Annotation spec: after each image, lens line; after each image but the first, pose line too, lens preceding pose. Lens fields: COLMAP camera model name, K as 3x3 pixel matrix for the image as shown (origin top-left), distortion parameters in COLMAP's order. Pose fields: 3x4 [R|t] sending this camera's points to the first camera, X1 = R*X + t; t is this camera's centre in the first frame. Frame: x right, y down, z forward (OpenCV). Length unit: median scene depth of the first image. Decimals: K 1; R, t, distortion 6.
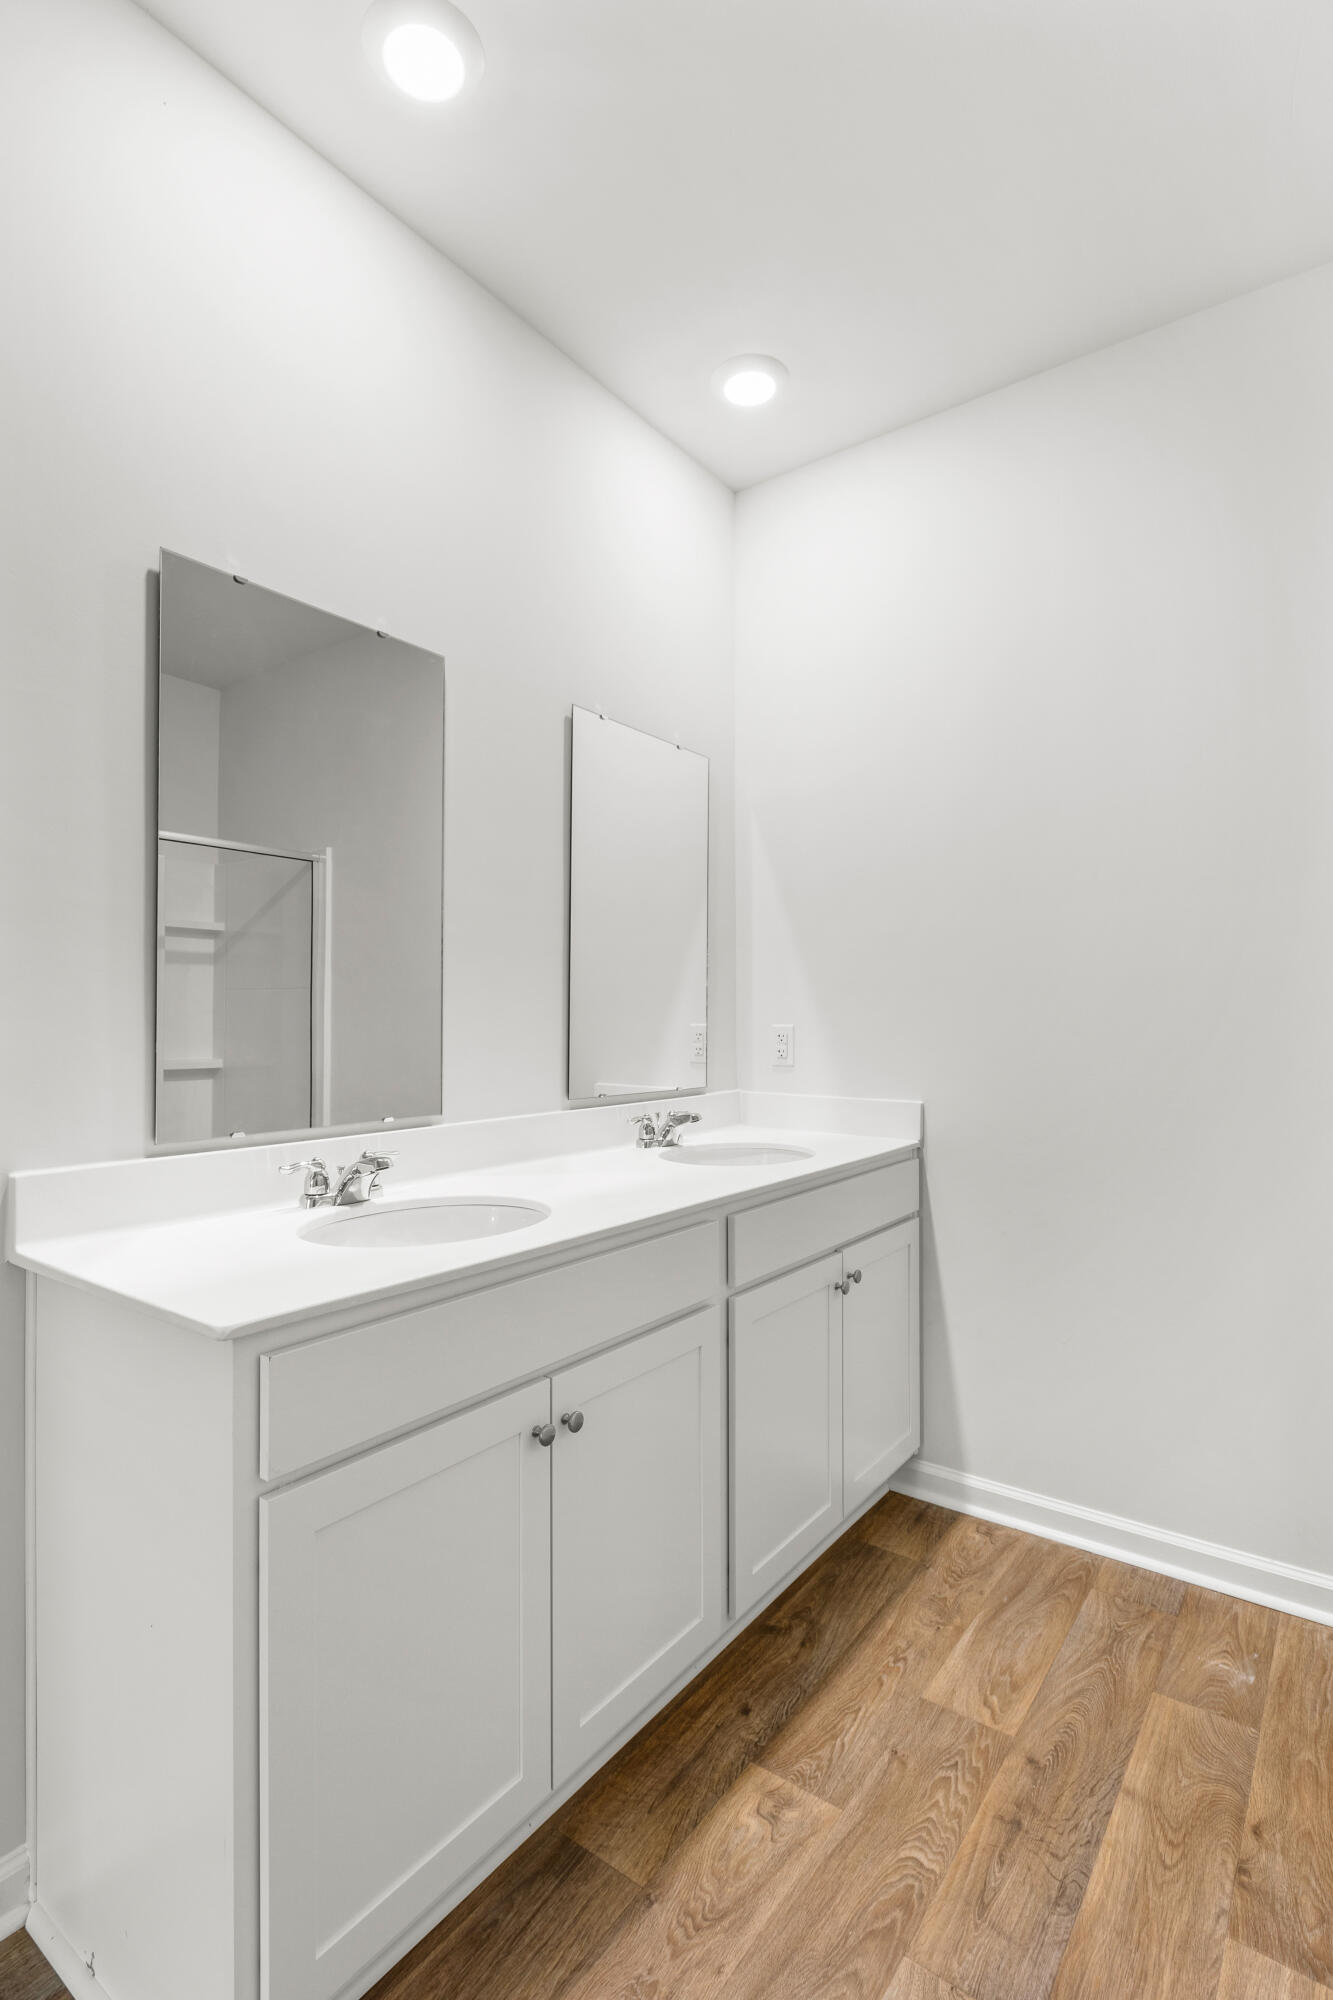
lens RADIAL K [[959.6, 0, 664.2], [0, 959.6, 1001.6], [0, 0, 1]] dist [-0.001454, -0.001270]
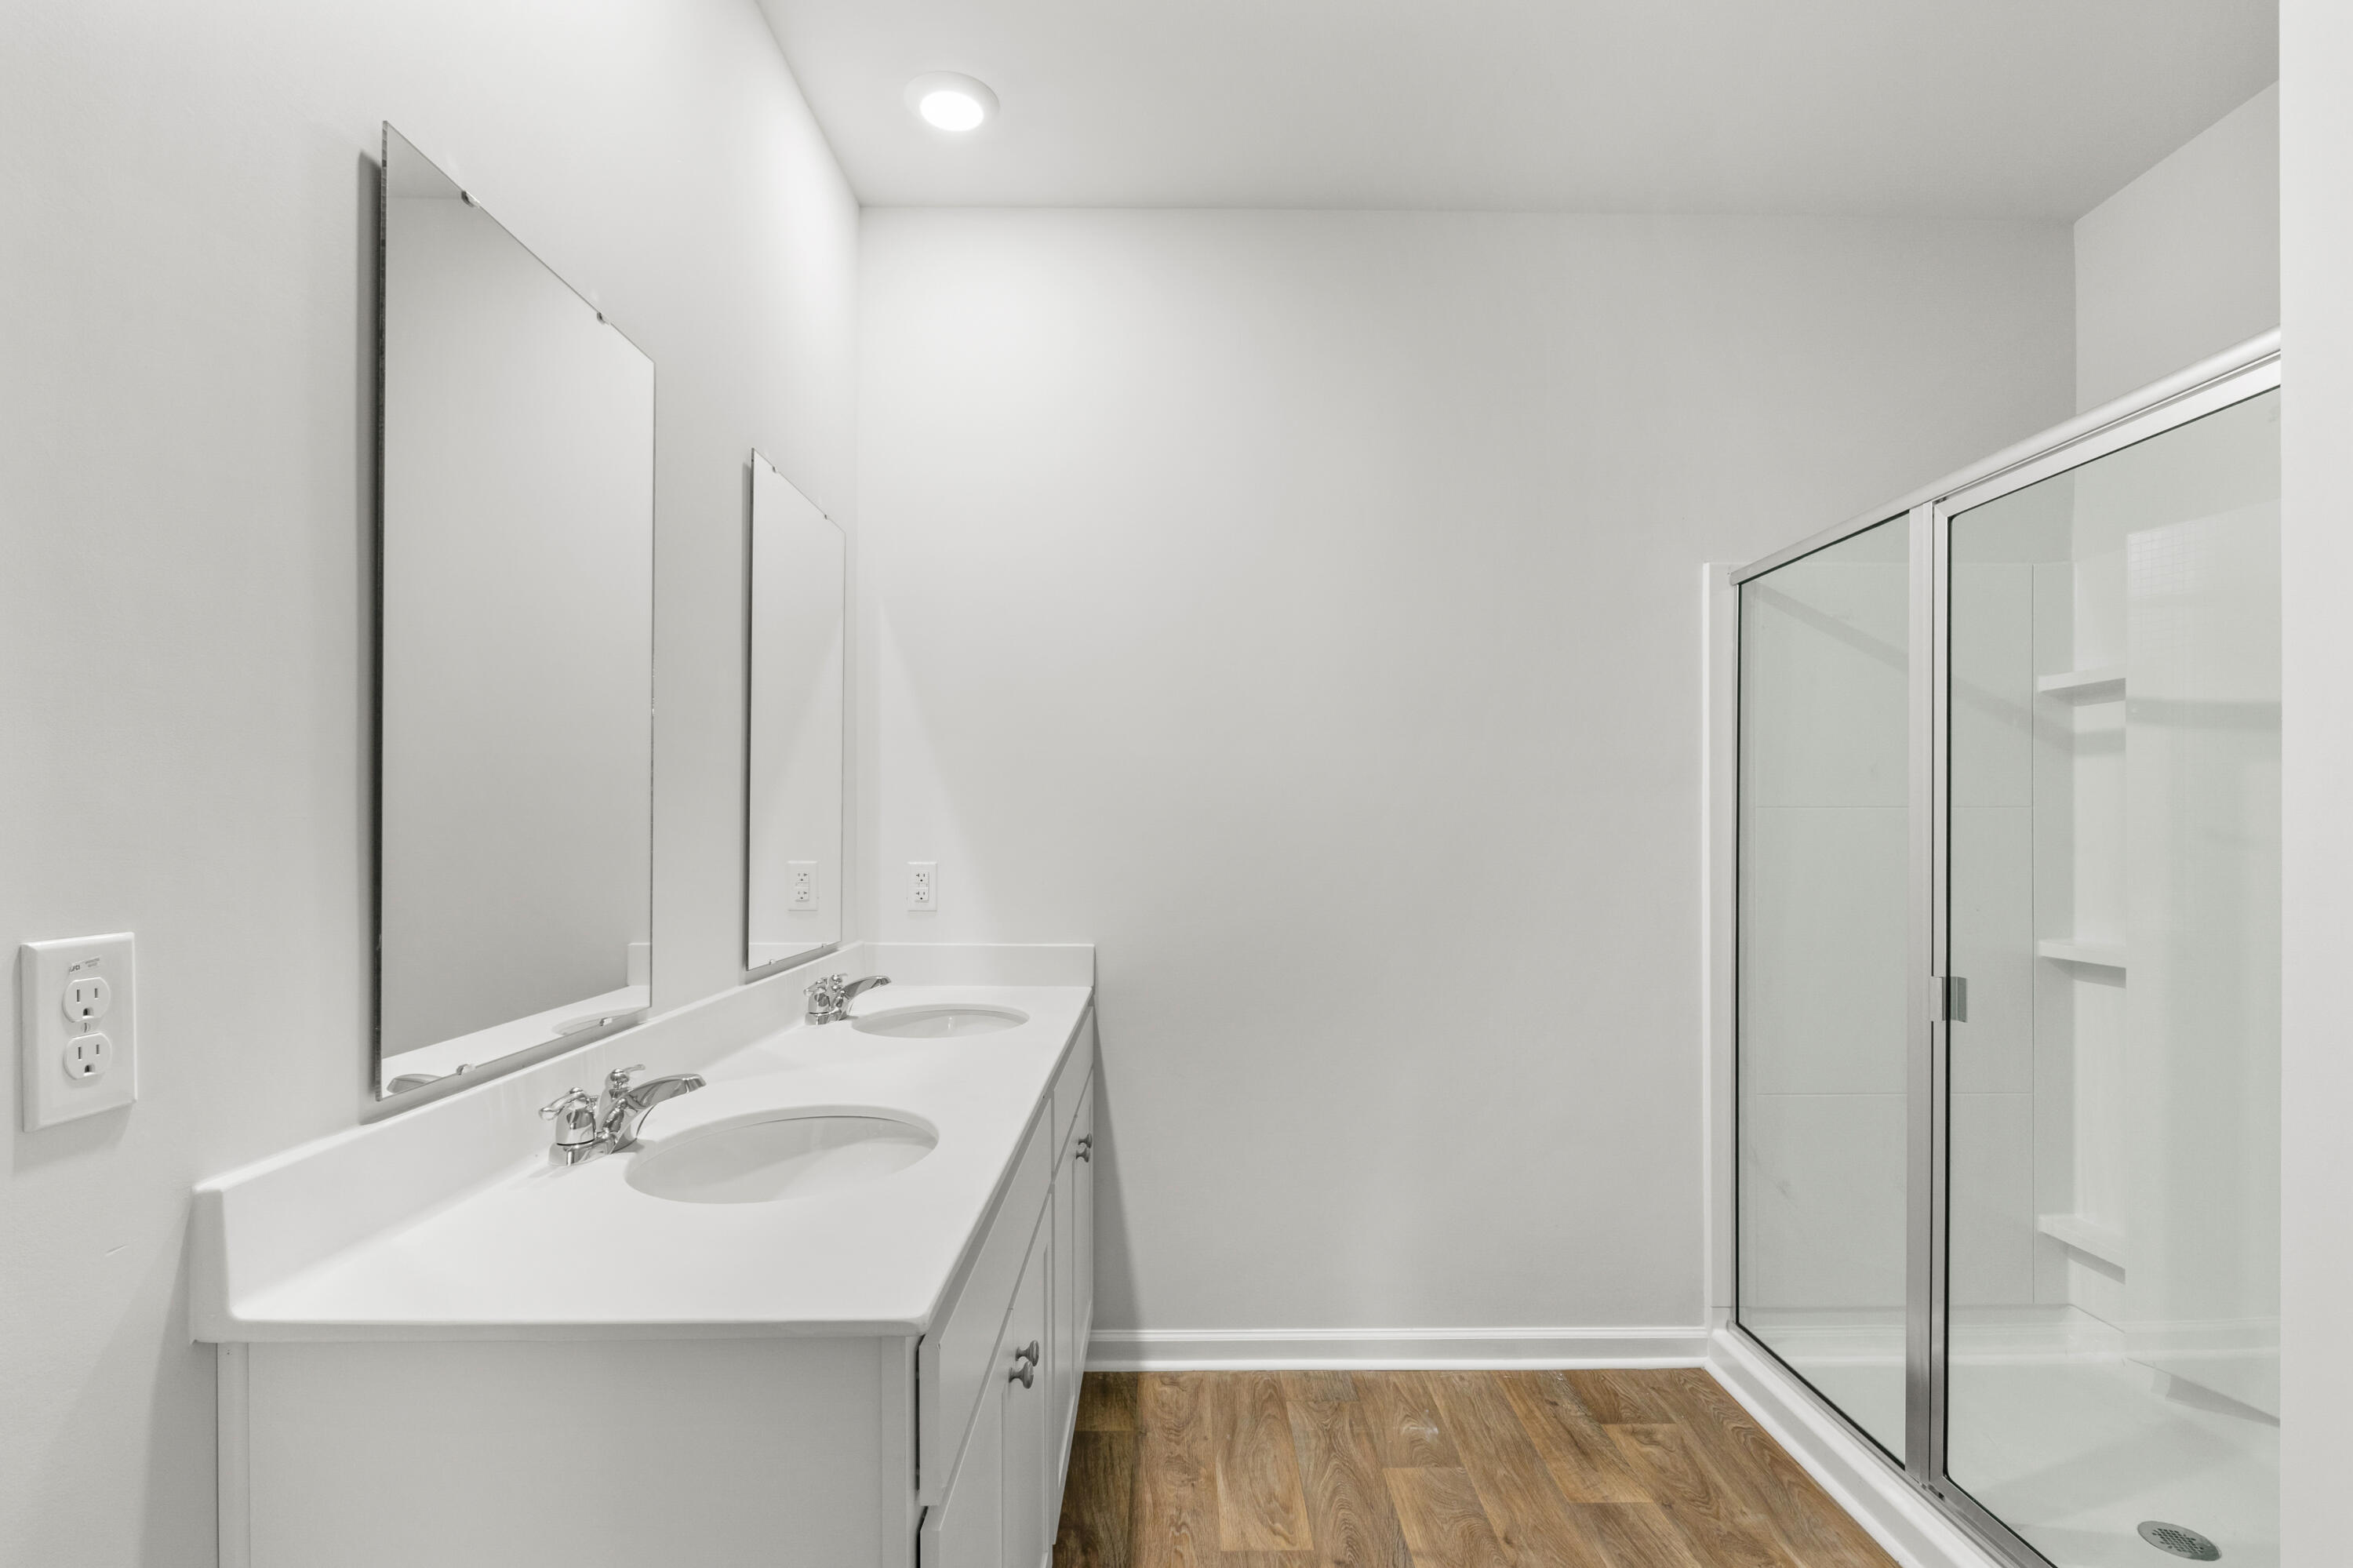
lens RADIAL K [[1157.5, 0, 1181.8], [0, 1157.5, 817.2], [0, 0, 1]] dist [0.003992, 0.000390]
pose [[0.794351, 0.007759, 0.607410, -0.465716], [-0.014384, 0.999878, 0.006039, -0.036619], [-0.607289, -0.013534, 0.794366, 0.078075]]
